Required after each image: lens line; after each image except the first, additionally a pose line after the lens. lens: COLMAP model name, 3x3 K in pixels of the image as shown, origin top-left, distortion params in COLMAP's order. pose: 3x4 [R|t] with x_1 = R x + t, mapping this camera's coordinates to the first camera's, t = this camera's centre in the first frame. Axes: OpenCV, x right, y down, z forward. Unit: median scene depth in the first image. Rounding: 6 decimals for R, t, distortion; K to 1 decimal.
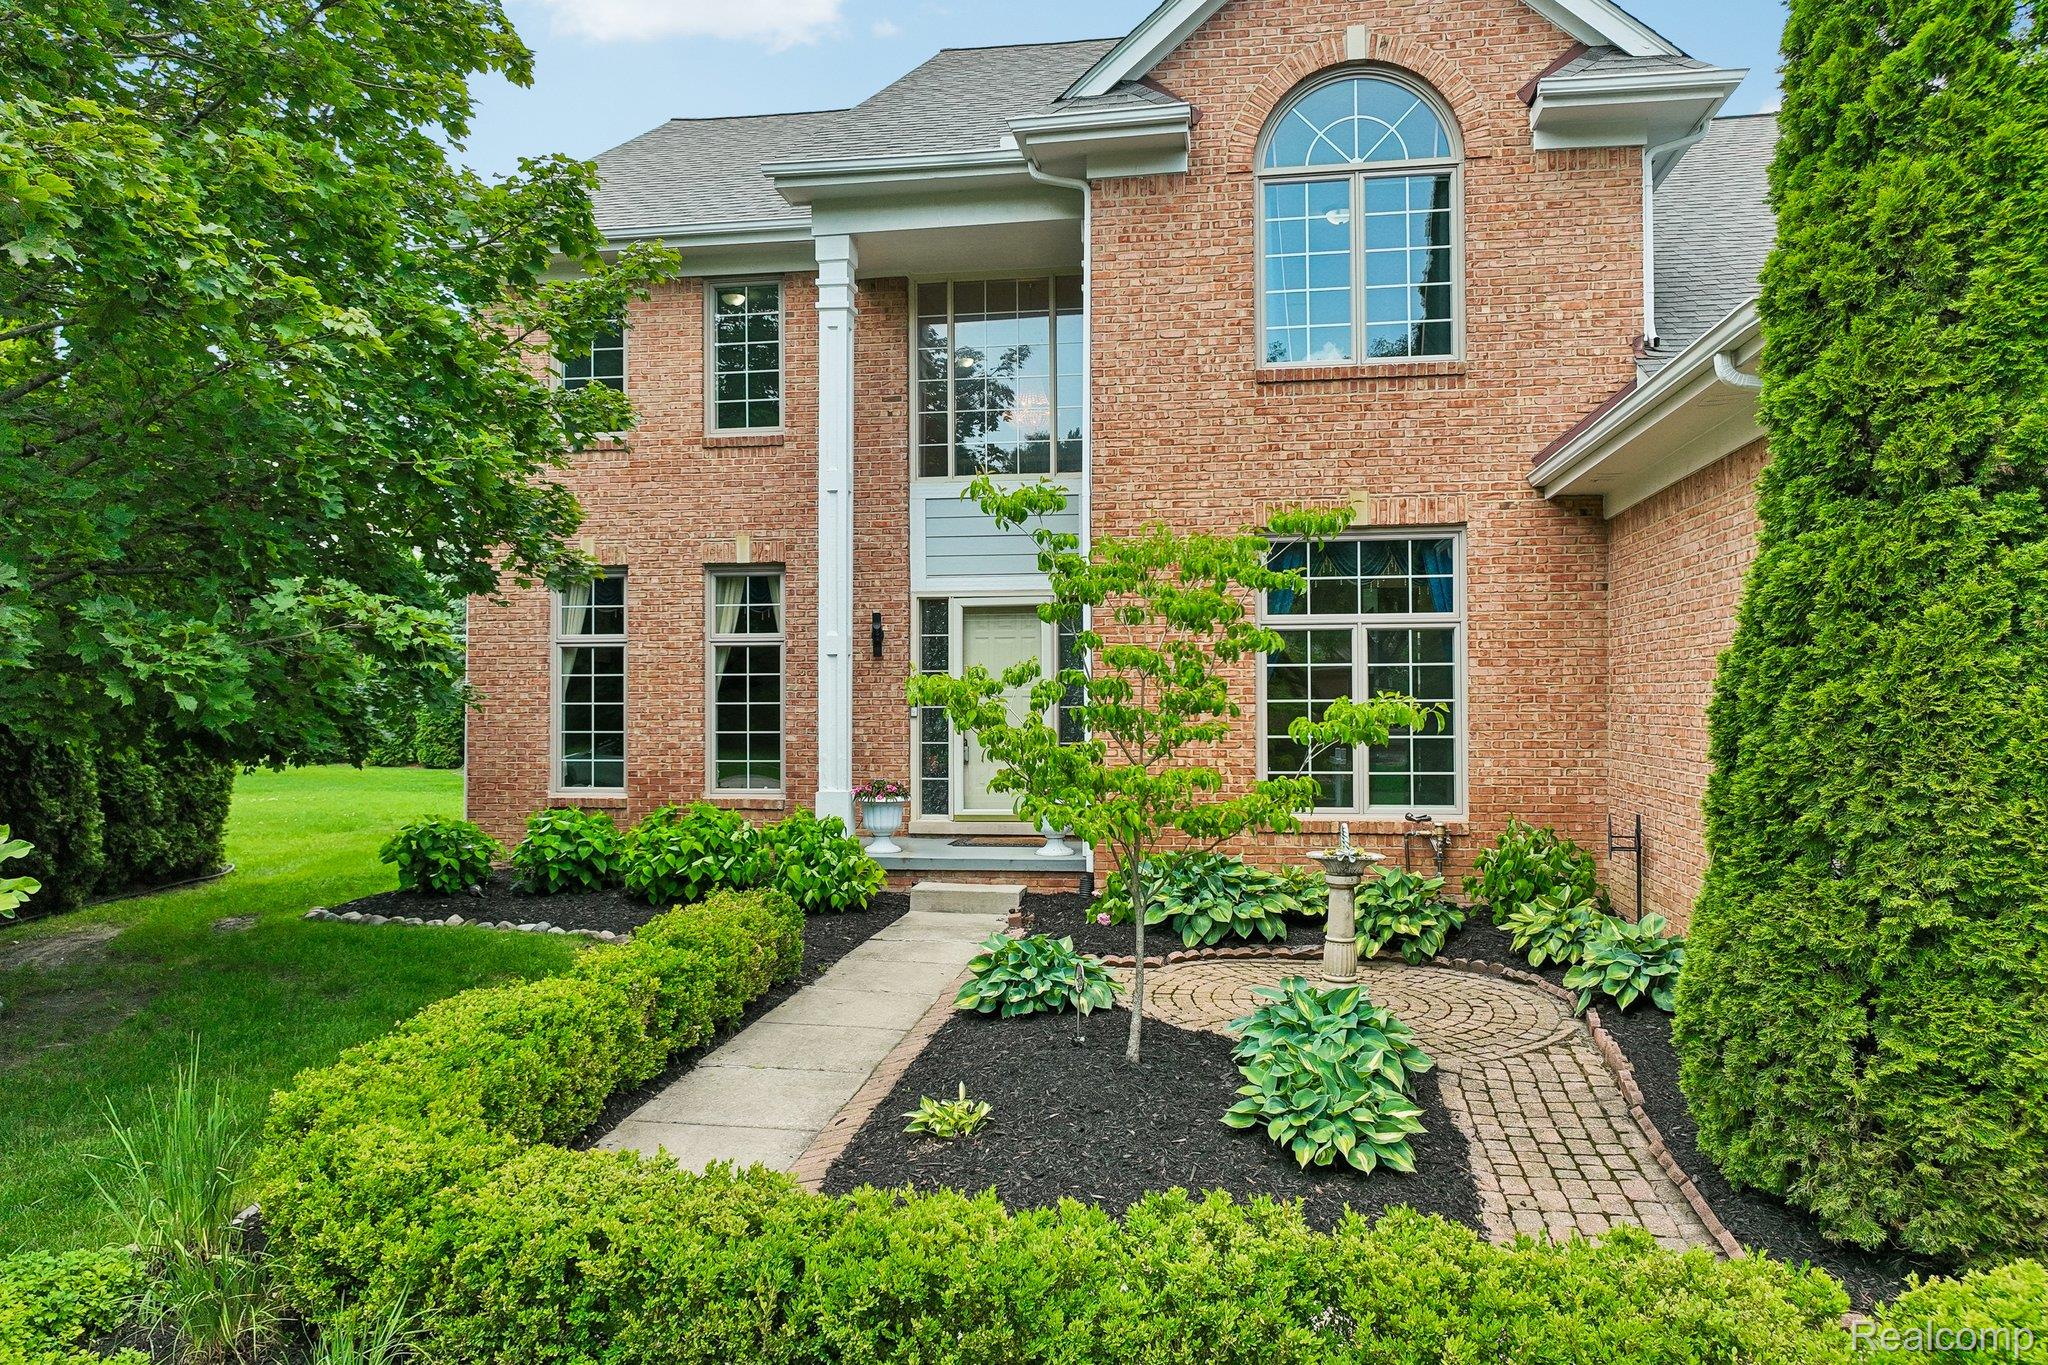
lens RADIAL K [[1436.2, 0, 1030.6], [0, 1436.2, 681.6], [0, 0, 1]] dist [0.000357, 0.006839]
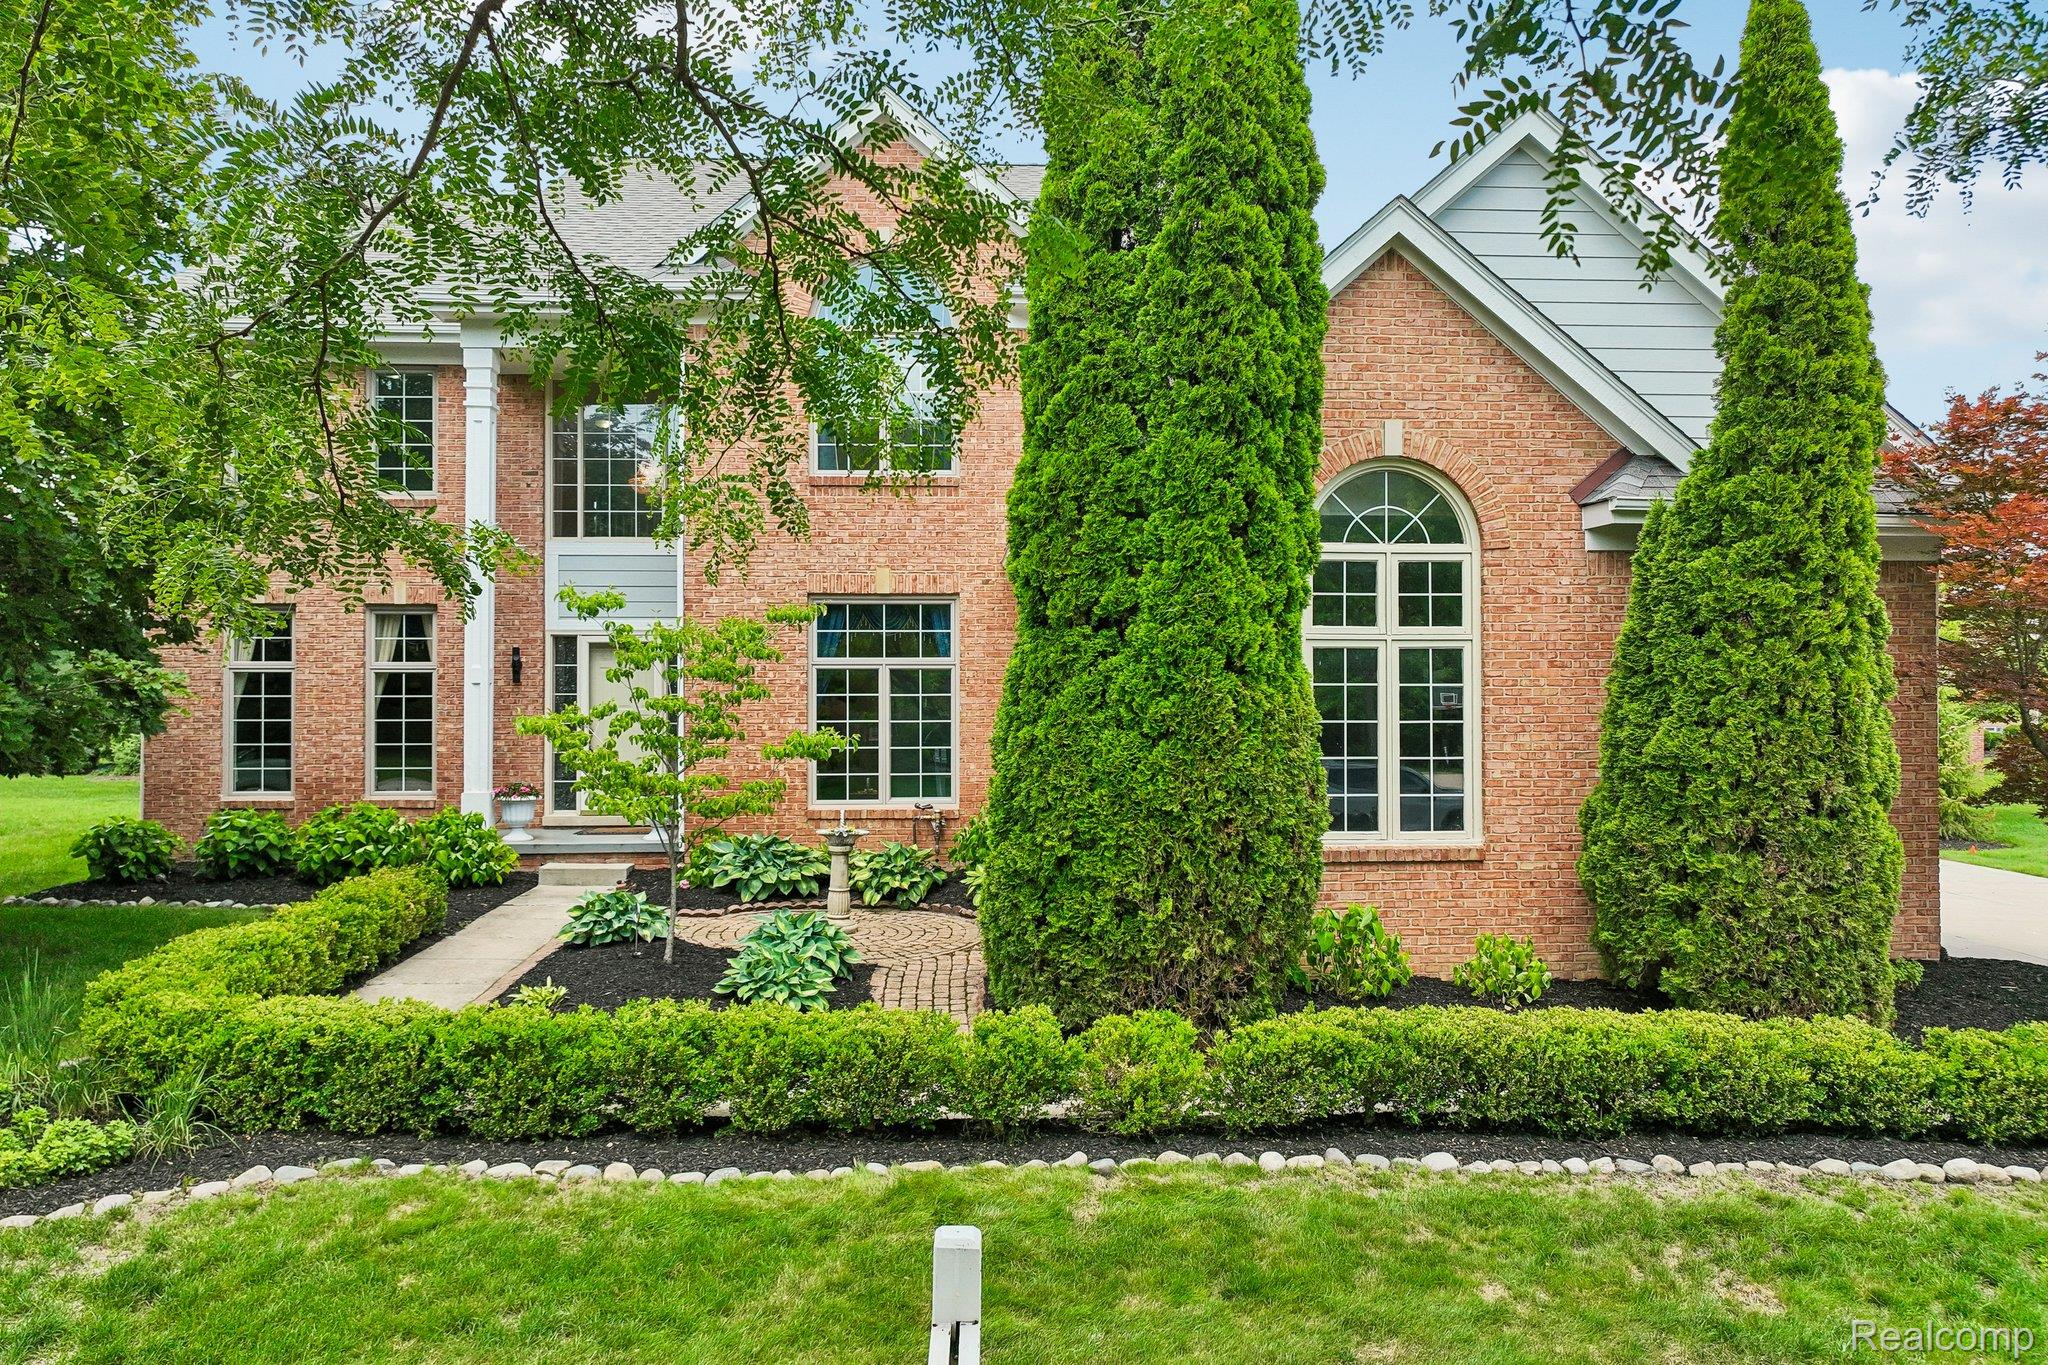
lens RADIAL K [[1436.2, 0, 1028.1], [0, 1436.2, 680.3], [0, 0, 1]] dist [0.000357, 0.006839]
pose [[0.976651, 0.004959, 0.214773, 0.078644], [-0.005184, 0.999986, 0.000487, -0.030543], [-0.214768, -0.001589, 0.976664, -0.407710]]
